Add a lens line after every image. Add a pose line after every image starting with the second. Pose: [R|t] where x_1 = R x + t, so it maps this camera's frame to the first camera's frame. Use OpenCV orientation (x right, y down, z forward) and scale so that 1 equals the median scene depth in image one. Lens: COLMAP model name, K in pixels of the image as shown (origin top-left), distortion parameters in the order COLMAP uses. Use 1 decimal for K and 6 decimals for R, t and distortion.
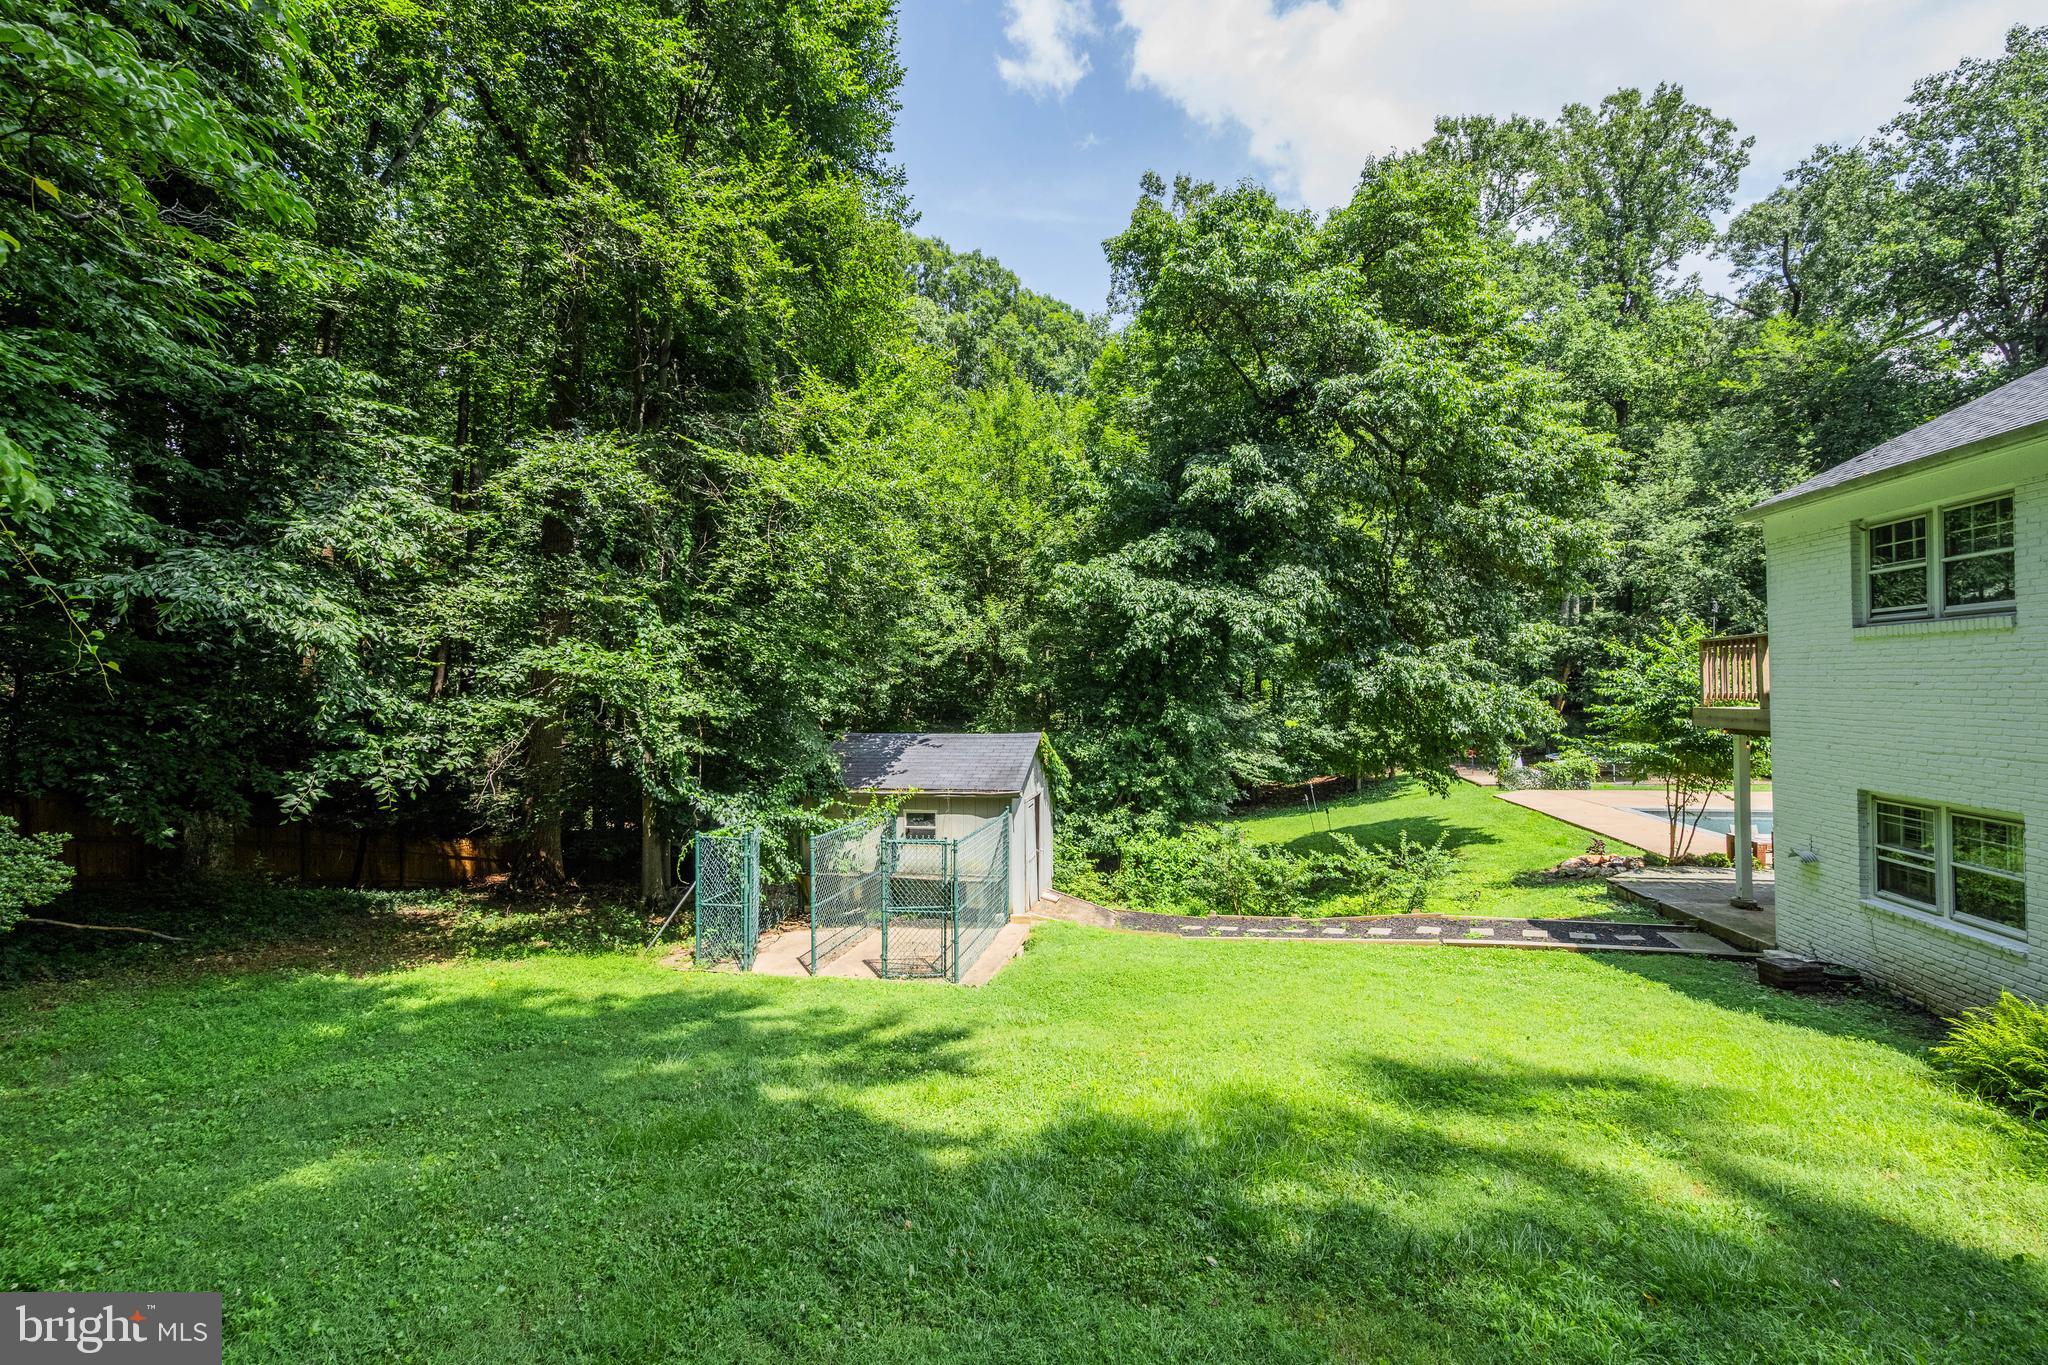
lens RADIAL K [[805.9, 0, 1033.2], [0, 805.9, 684.5], [0, 0, 1]] dist [-0.001376, 0.000792]
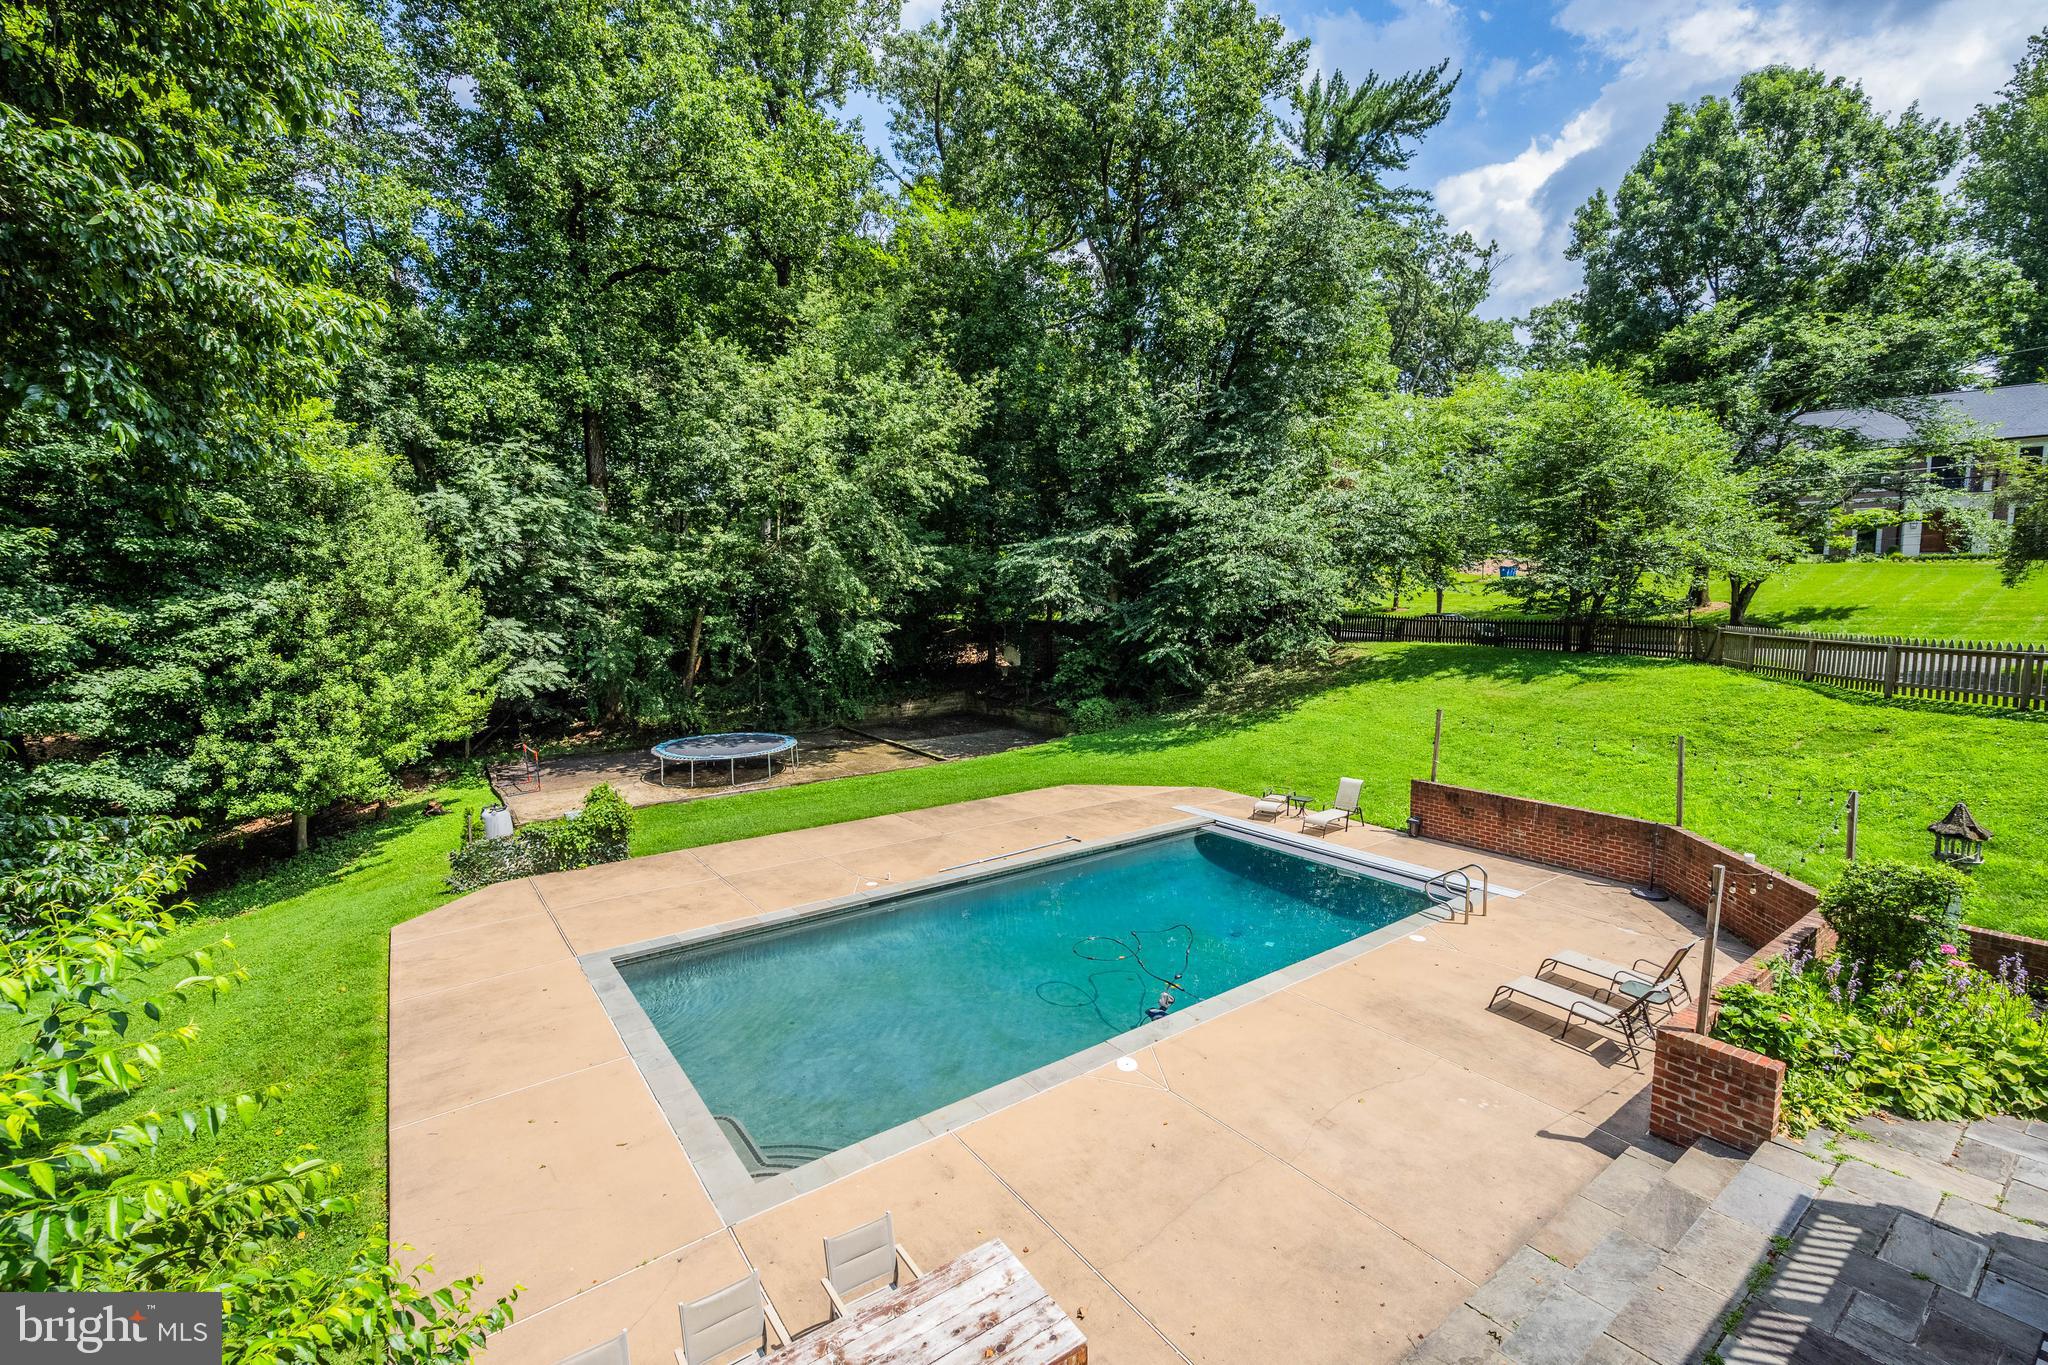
lens RADIAL K [[884.5, 0, 1028.1], [0, 884.5, 671.1], [0, 0, 1]] dist [0.000926, -0.000012]
pose [[0.692057, -0.053708, 0.719842, 0.354216], [-0.000582, 0.997186, 0.074961, -0.032187], [-0.721843, -0.052296, 0.690078, 0.309028]]
